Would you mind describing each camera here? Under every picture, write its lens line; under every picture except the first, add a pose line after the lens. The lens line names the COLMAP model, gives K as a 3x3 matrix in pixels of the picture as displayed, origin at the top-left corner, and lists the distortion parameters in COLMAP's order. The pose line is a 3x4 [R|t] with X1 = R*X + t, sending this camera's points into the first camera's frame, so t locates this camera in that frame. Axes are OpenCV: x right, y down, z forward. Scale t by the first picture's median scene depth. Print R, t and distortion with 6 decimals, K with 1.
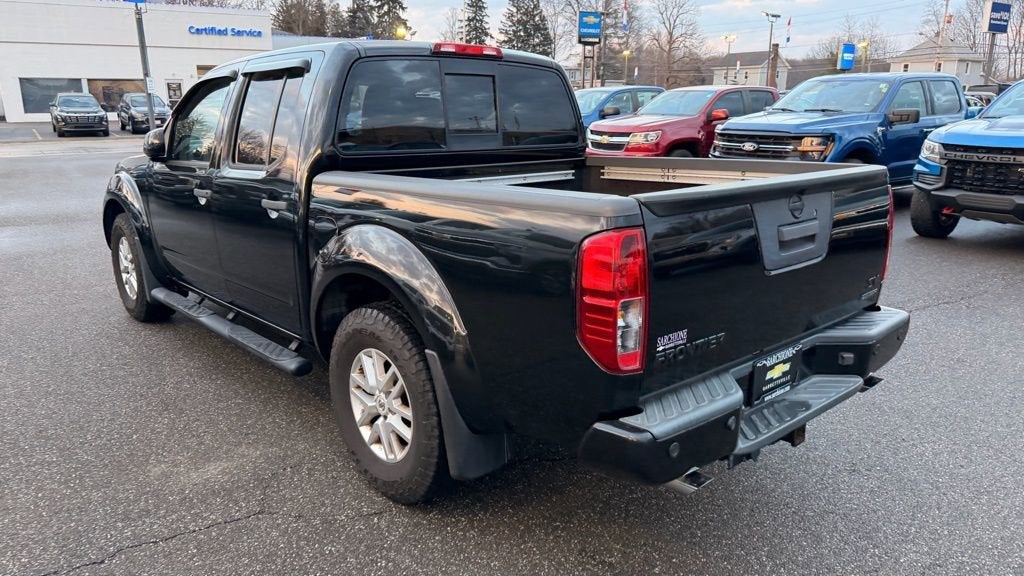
lens RADIAL K [[730.0, 0, 509.6], [0, 730.0, 285.0], [0, 0, 1]] dist [0.029777, -0.027475]
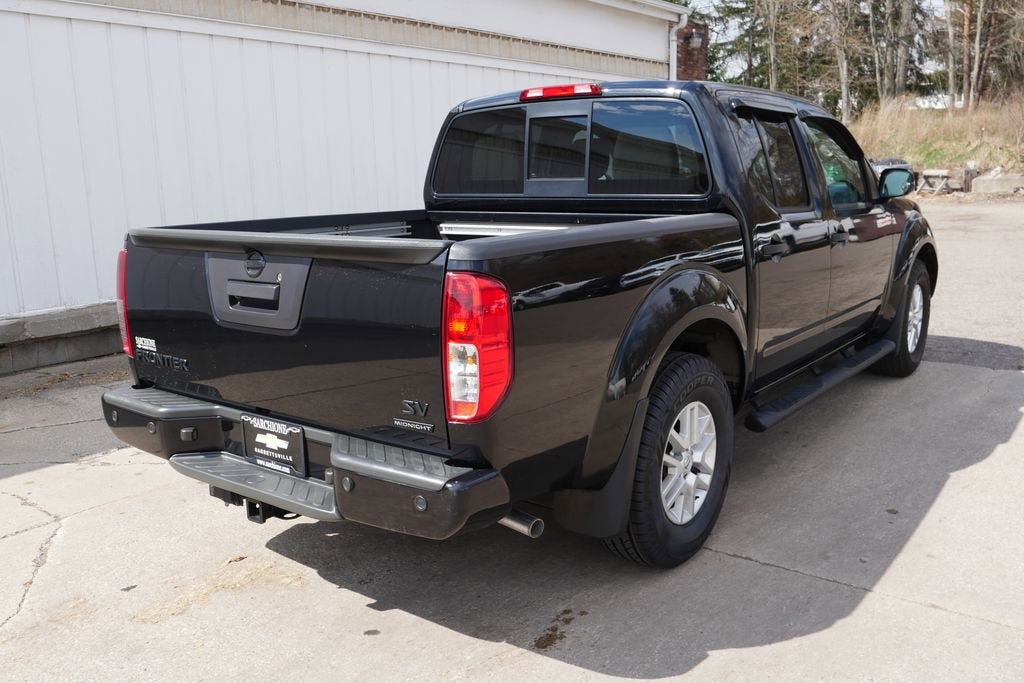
lens RADIAL K [[884.0, 0, 508.4], [0, 884.0, 344.1], [0, 0, 1]] dist [-0.038049, 0.026109]
pose [[0.187587, 0.193858, -0.962928, 1.500437], [-0.199967, 0.967338, 0.155790, -0.240290], [0.961678, 0.163329, 0.220226, 1.038864]]
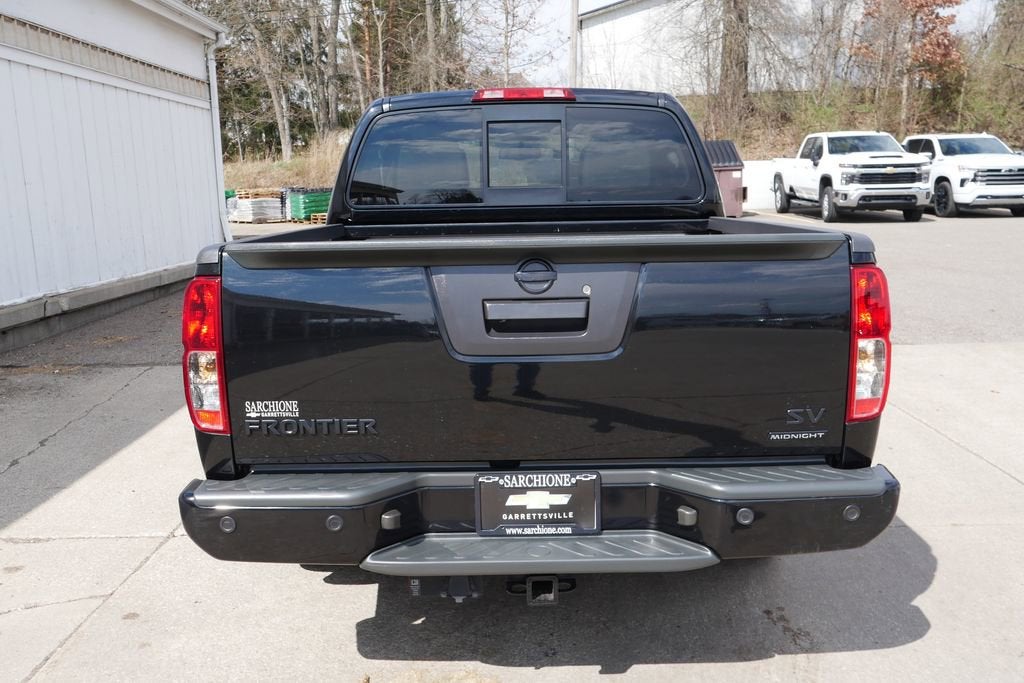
lens RADIAL K [[884.0, 0, 513.5], [0, 884.0, 345.9], [0, 0, 1]] dist [-0.038049, 0.026109]
pose [[0.743773, 0.110481, -0.659239, 0.931624], [-0.137454, 0.990448, 0.010909, -0.043317], [0.654147, 0.082501, 0.751855, 0.307867]]
